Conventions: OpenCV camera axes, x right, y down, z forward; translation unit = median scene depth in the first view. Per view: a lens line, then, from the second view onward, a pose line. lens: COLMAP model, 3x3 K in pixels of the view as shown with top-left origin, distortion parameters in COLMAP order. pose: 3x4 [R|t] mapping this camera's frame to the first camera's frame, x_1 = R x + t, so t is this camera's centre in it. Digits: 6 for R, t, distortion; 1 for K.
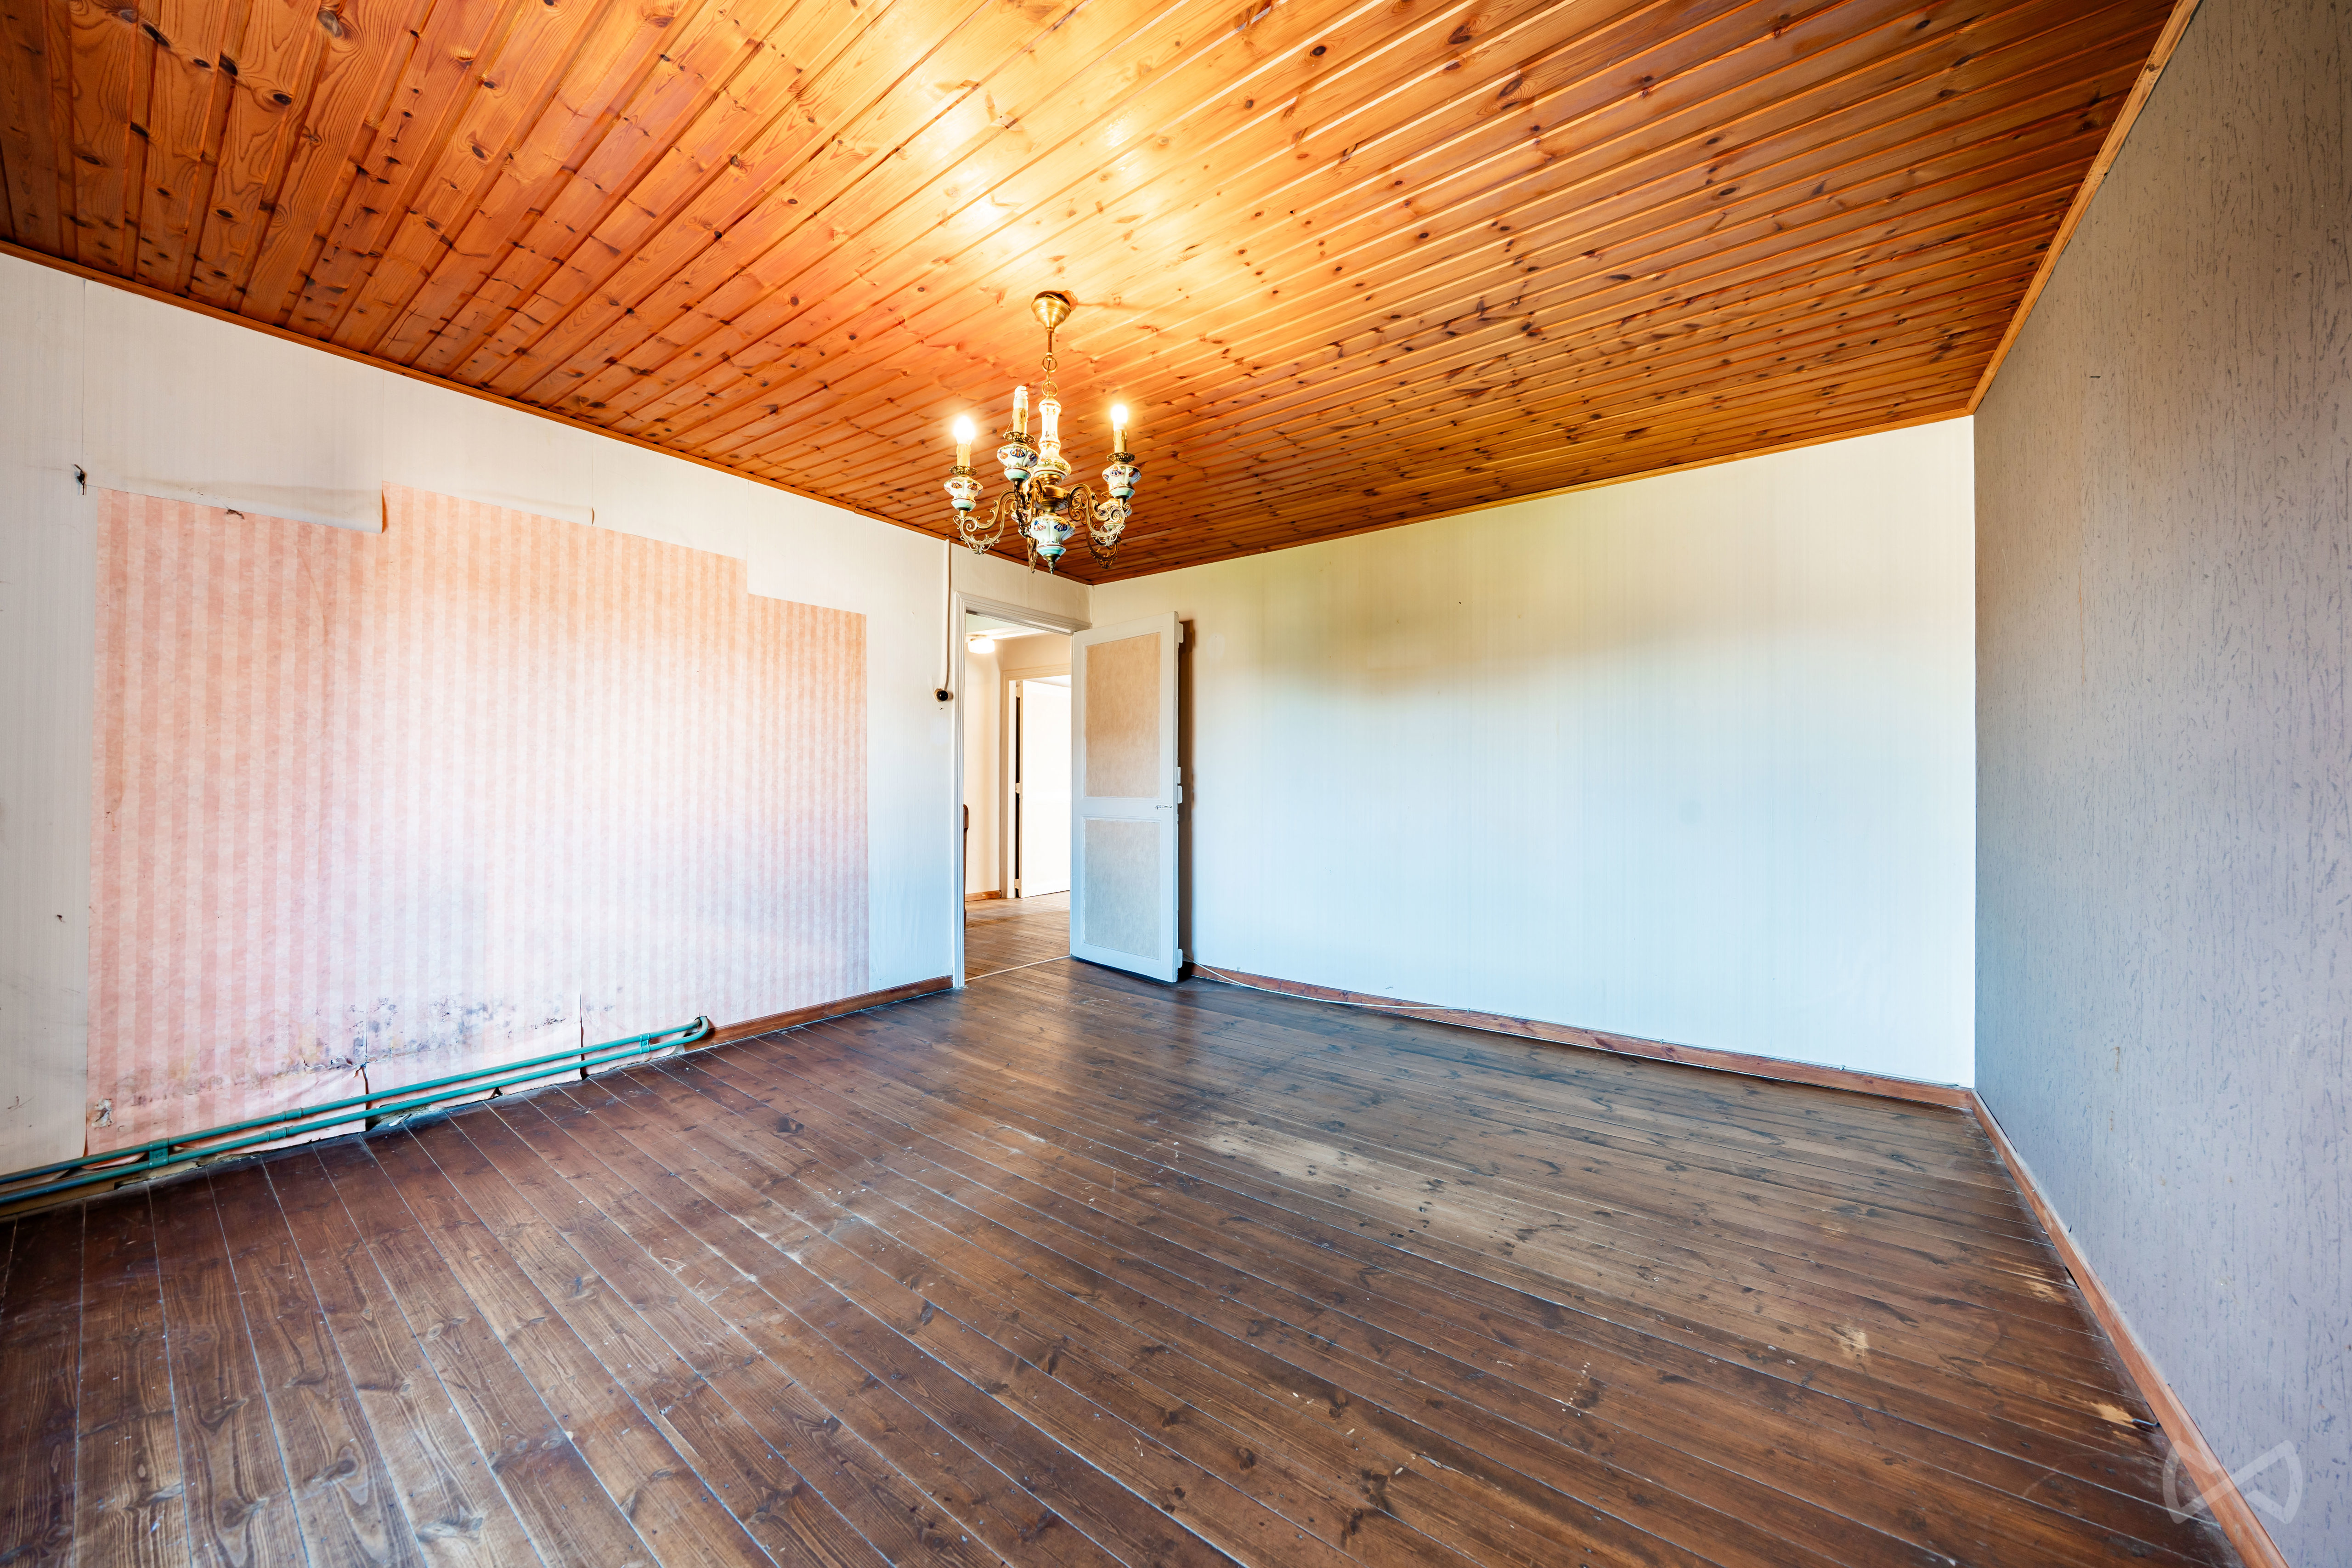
lens RADIAL K [[800.3, 0, 1177.8], [0, 800.3, 783.3], [0, 0, 1]] dist [-0.000191, -0.000015]
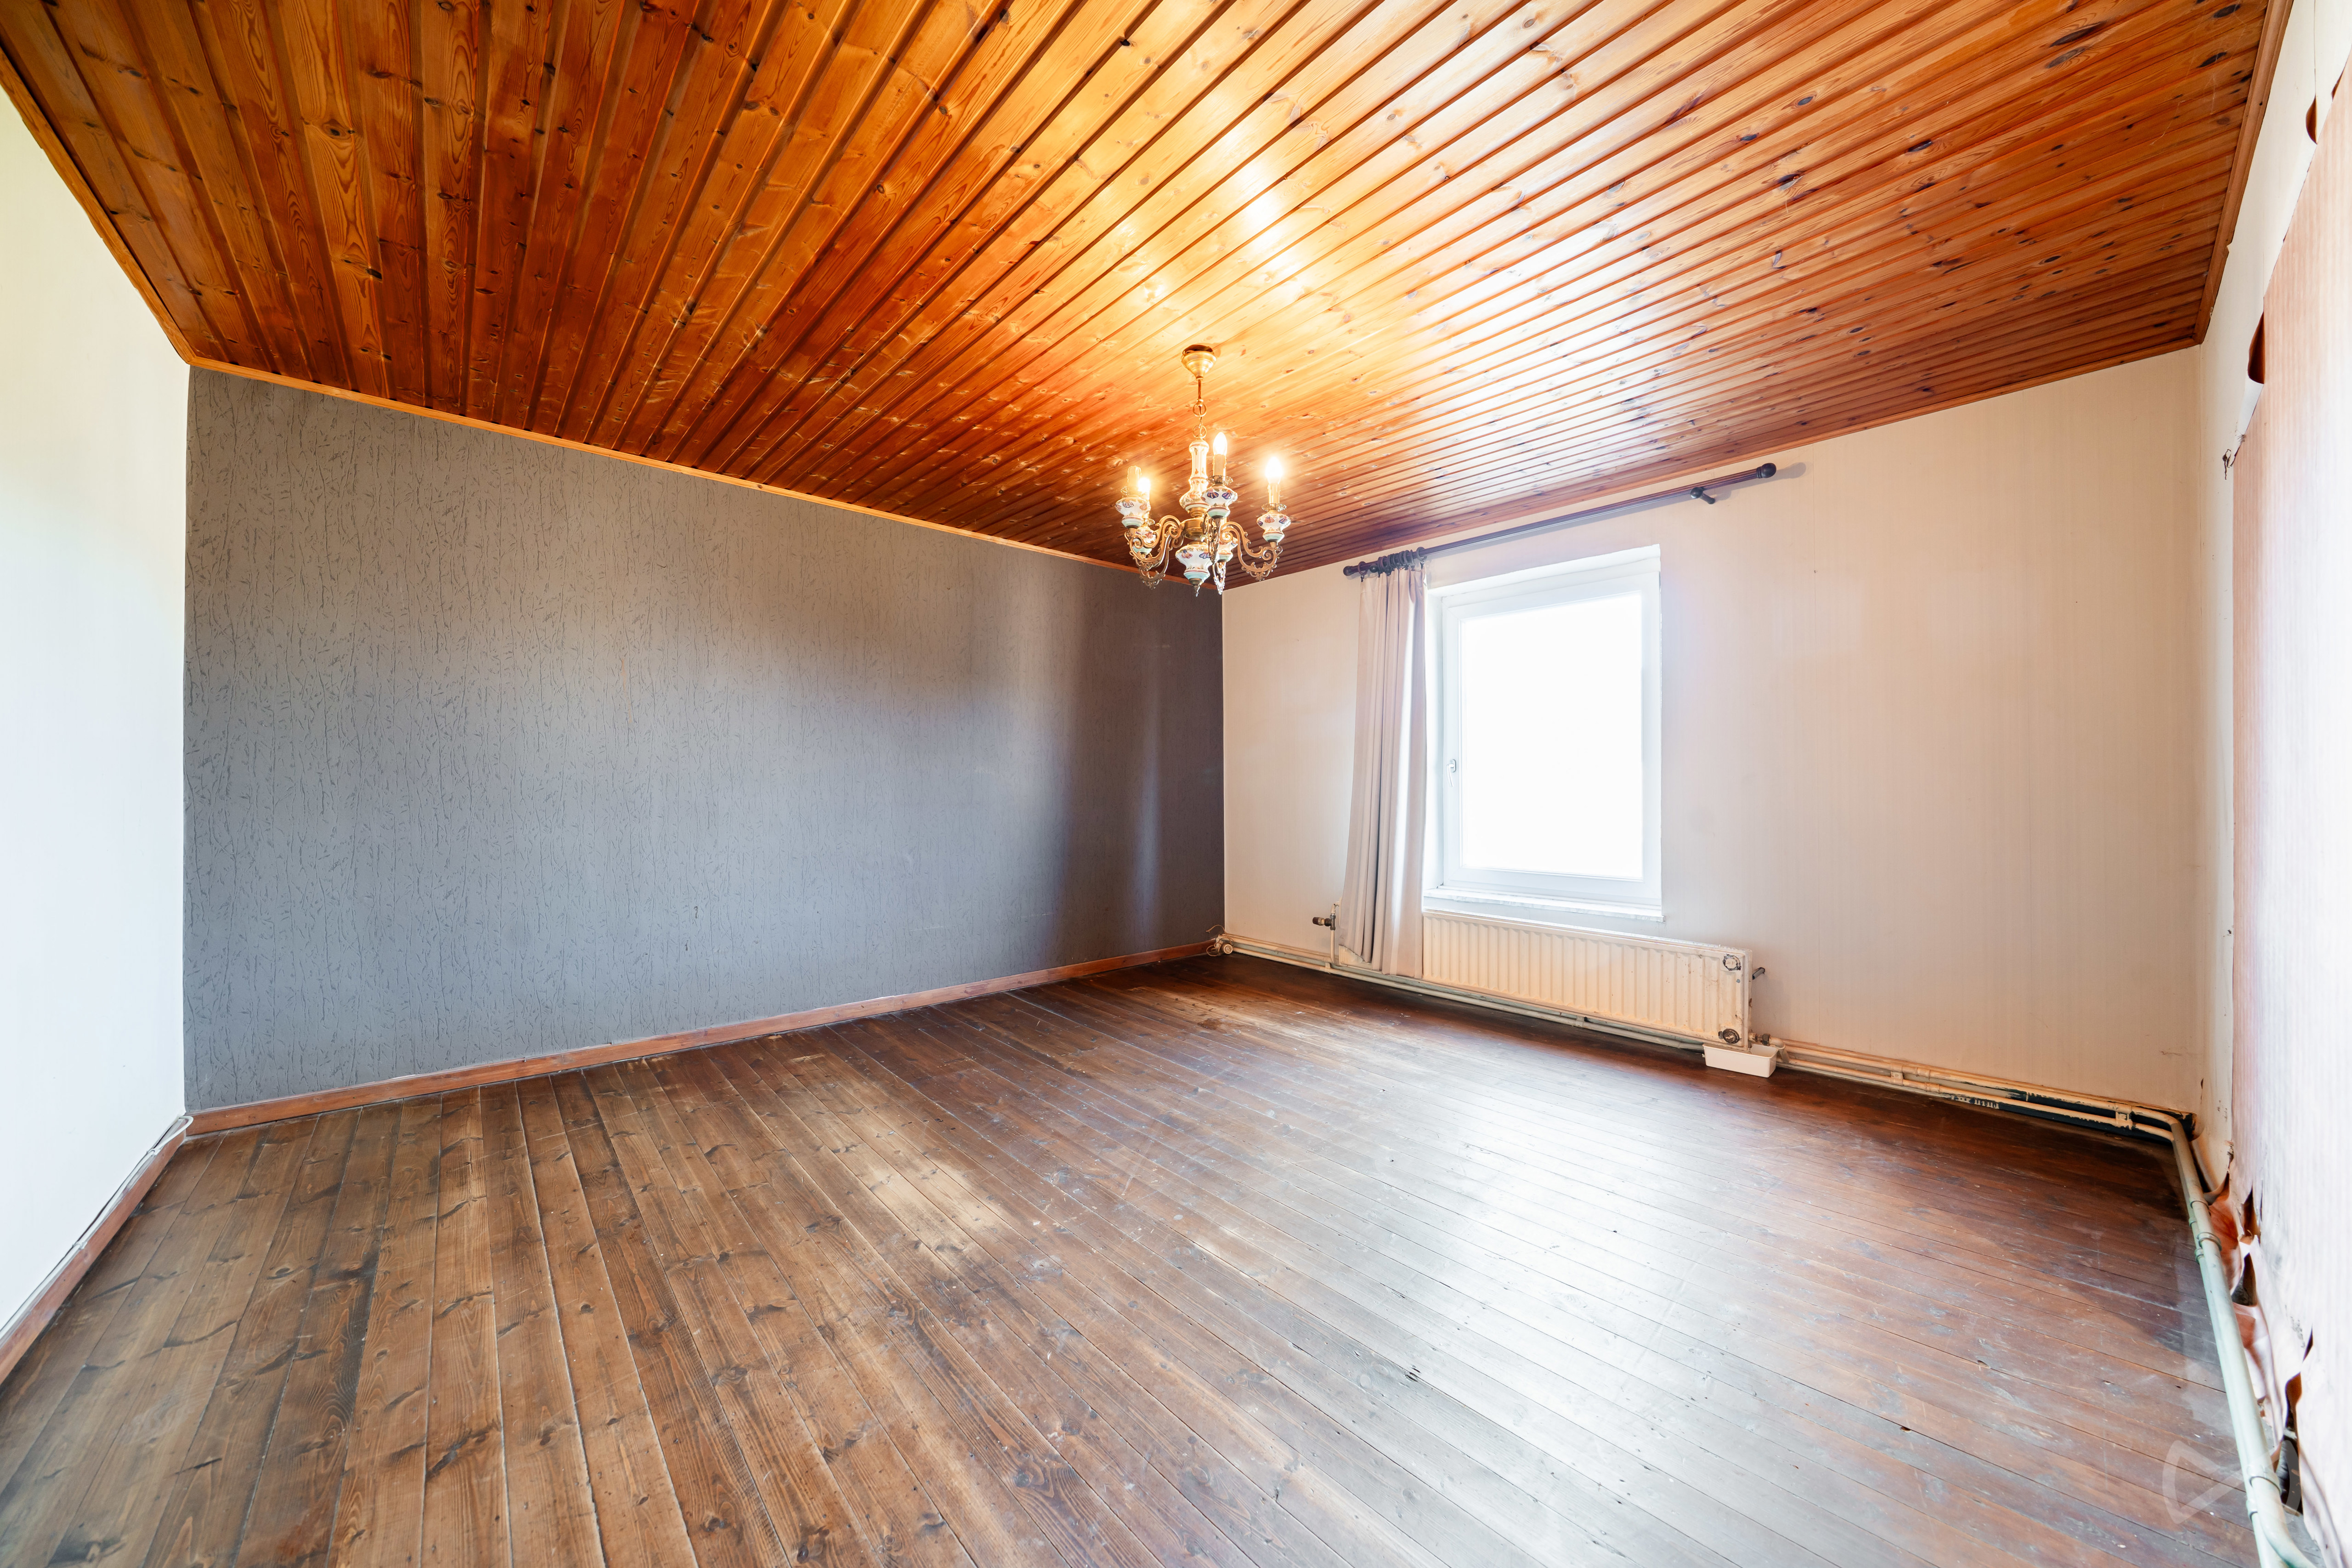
lens RADIAL K [[800.3, 0, 1174.4], [0, 800.3, 787.3], [0, 0, 1]] dist [-0.000191, -0.000015]
pose [[-0.978713, -0.005656, 0.205154, -0.316203], [-0.006321, 0.999977, -0.002587, 0.007232], [-0.205135, -0.003829, -0.978726, 1.840588]]
